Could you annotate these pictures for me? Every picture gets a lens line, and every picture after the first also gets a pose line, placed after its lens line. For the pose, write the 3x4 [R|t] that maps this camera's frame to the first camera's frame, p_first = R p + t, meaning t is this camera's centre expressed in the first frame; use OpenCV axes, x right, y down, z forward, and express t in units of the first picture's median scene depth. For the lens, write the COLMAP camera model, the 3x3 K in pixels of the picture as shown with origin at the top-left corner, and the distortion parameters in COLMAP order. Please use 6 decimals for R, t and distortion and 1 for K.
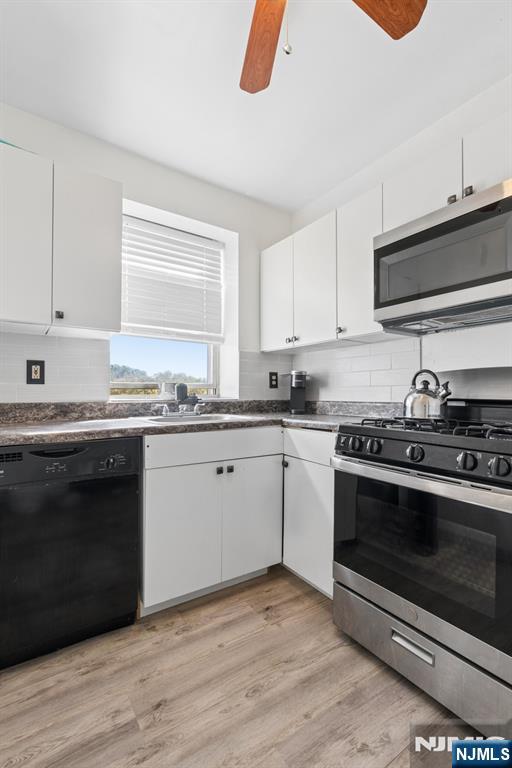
lens RADIAL K [[351.8, 0, 256.0], [0, 351.8, 392.0], [0, 0, 1]] dist [-0.000845, -0.000437]
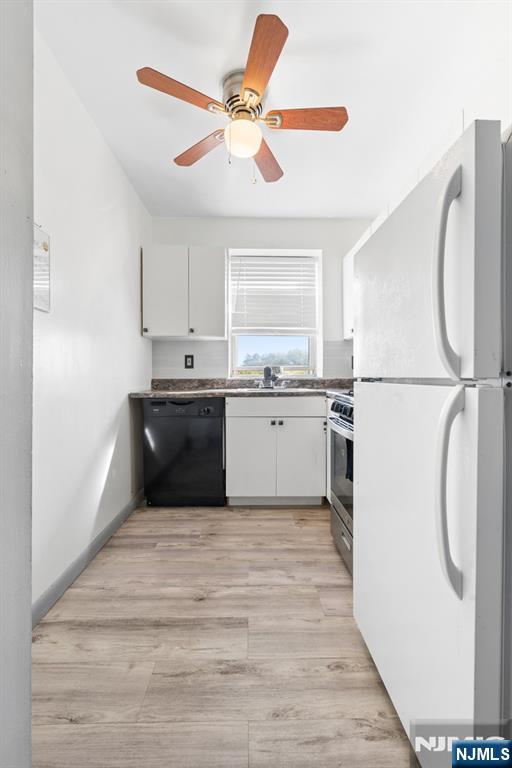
lens RADIAL K [[351.8, 0, 257.1], [0, 351.8, 378.1], [0, 0, 1]] dist [-0.000845, -0.000437]
pose [[0.835326, 0.001038, -0.549754, 0.698223], [0.005129, 0.999940, 0.009680, 0.012215], [0.549731, -0.010905, 0.835271, -0.329537]]
